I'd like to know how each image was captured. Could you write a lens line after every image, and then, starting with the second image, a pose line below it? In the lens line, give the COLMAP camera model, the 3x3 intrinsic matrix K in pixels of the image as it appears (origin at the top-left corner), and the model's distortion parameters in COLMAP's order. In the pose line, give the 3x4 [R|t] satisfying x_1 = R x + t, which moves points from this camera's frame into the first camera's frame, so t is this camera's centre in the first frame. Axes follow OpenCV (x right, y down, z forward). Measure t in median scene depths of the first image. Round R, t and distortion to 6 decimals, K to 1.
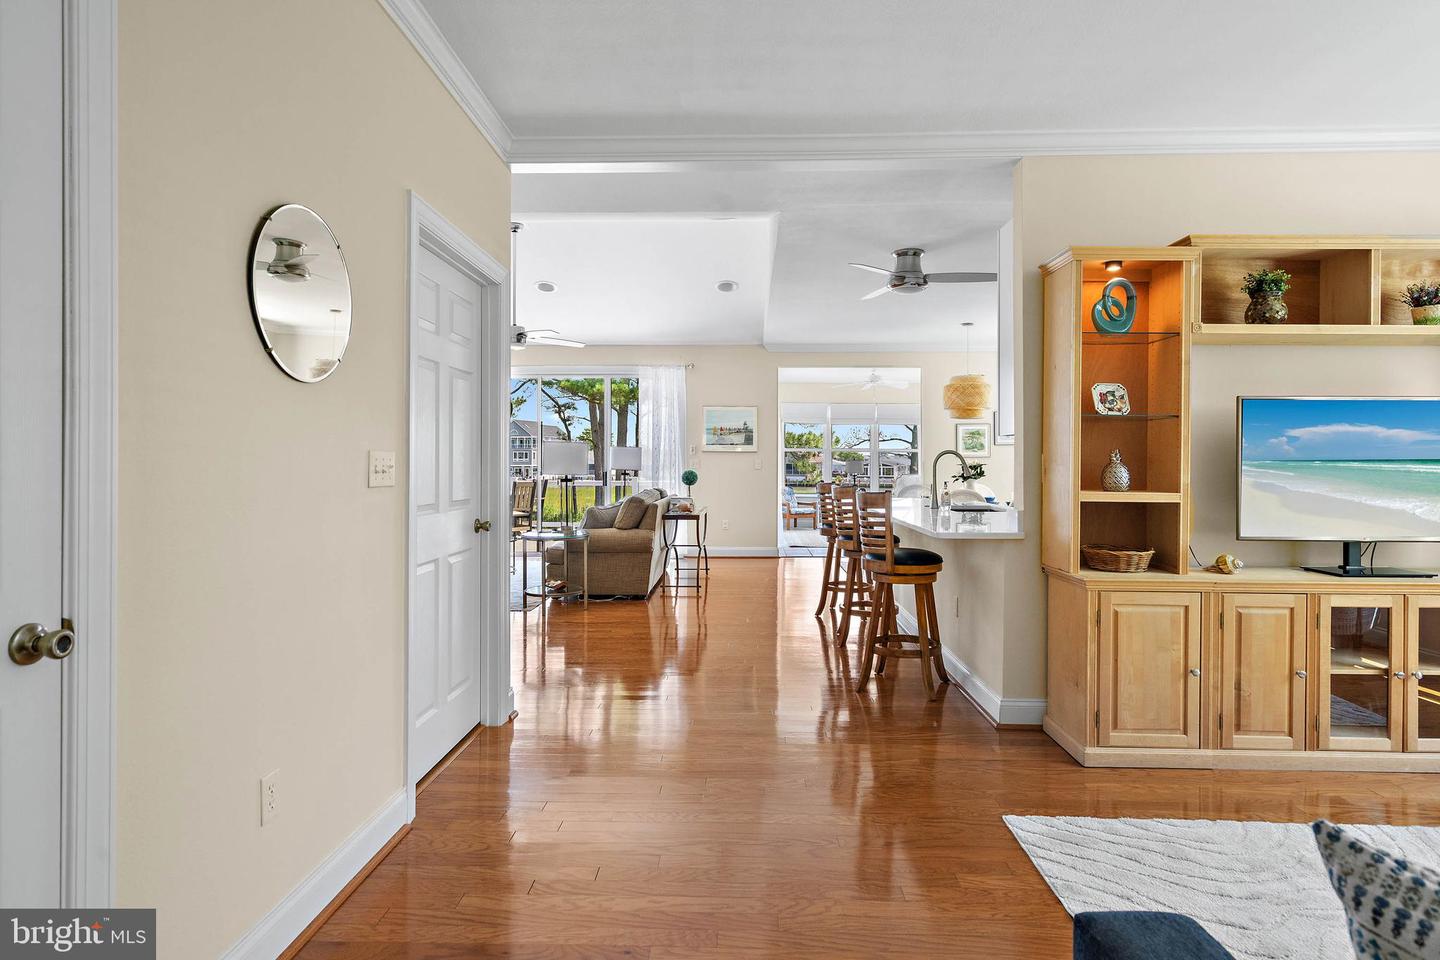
lens RADIAL K [[729.0, 0, 715.0], [0, 729.0, 460.6], [0, 0, 1]] dist [0.000014, 0.000082]
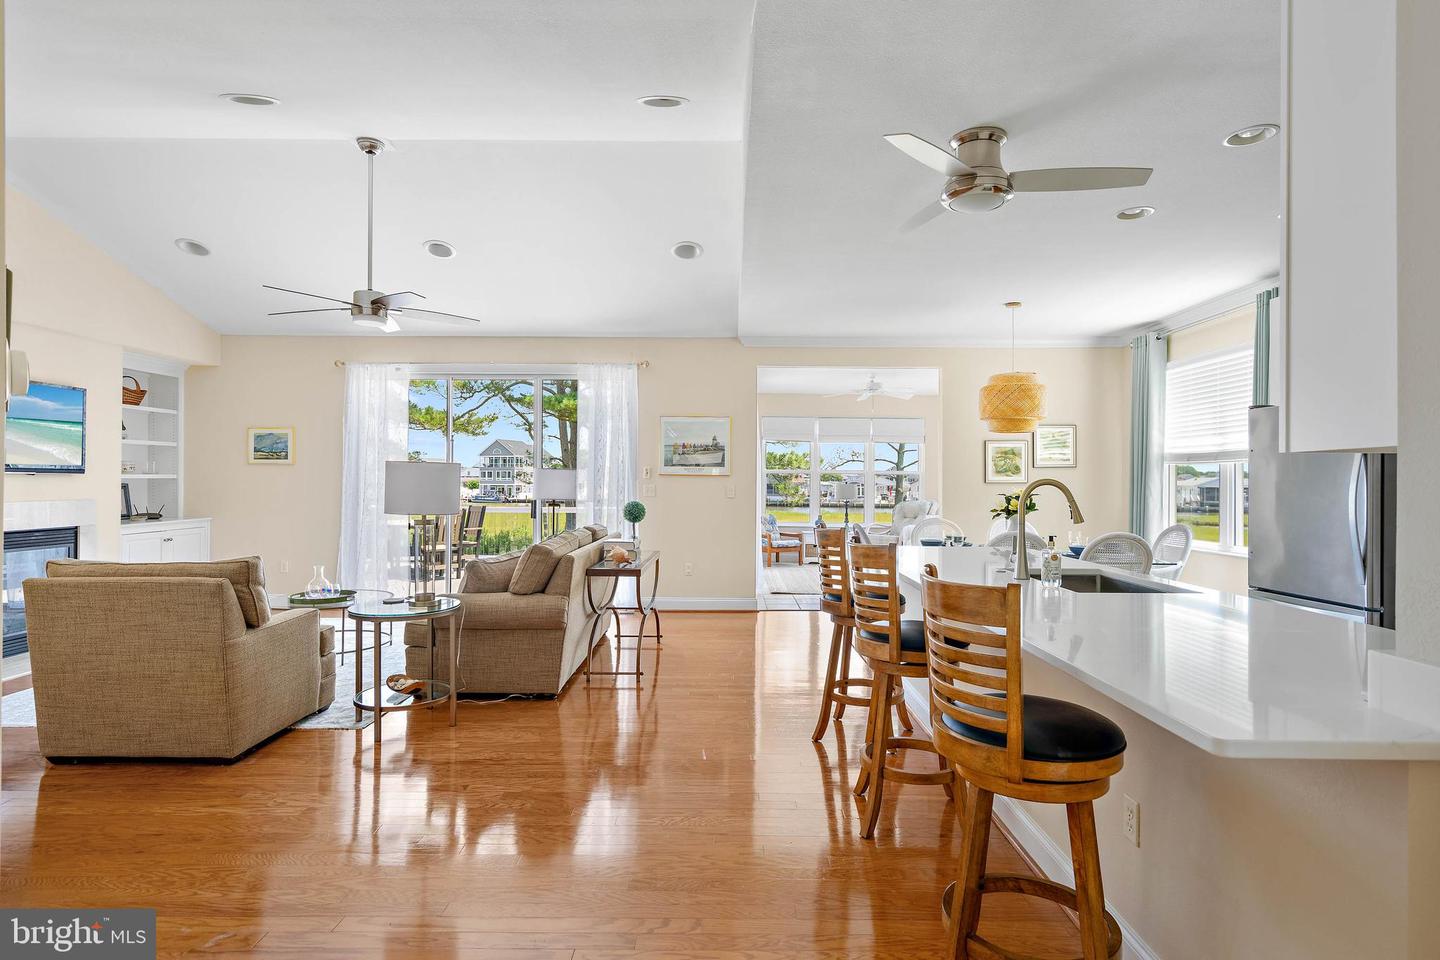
lens RADIAL K [[741.1, 0, 720.0], [0, 741.1, 480.0], [0, 0, 1]] dist [0.000715, 0.000119]
pose [[0.999409, 0.002649, 0.034284, 0.028669], [-0.002603, 0.999996, -0.001407, -0.008369], [-0.034288, 0.001317, 0.999411, 0.297554]]
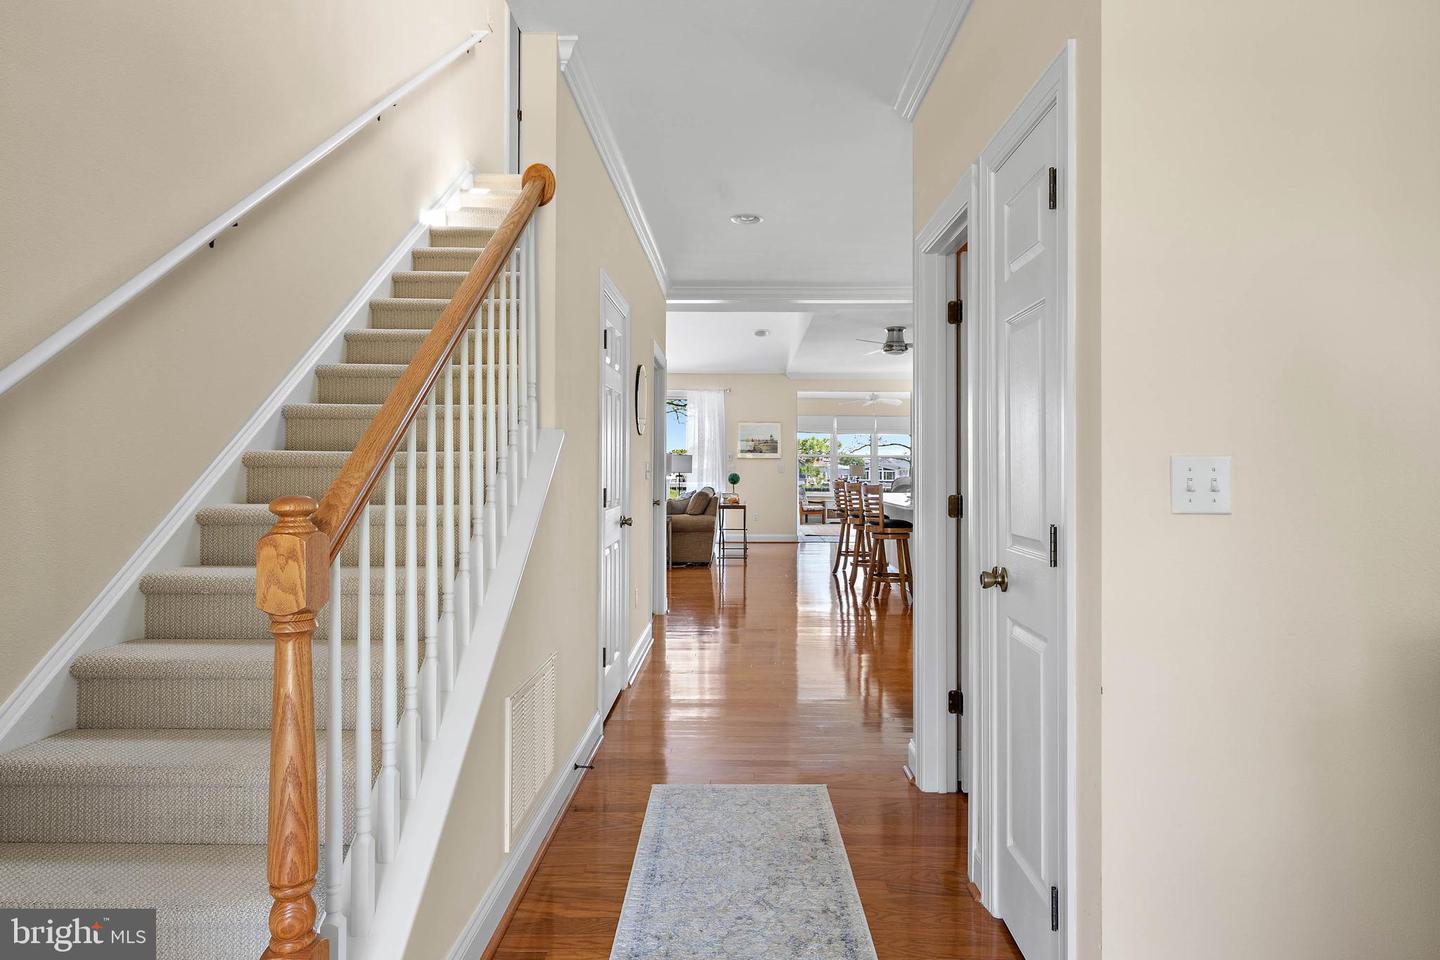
lens RADIAL K [[729.0, 0, 715.0], [0, 729.0, 460.6], [0, 0, 1]] dist [0.000014, 0.000082]
pose [[0.999999, -0.000441, -0.001425, -0.076092], [0.000434, 0.999985, -0.005448, -0.002239], [0.001427, 0.005448, 0.999984, -0.365462]]
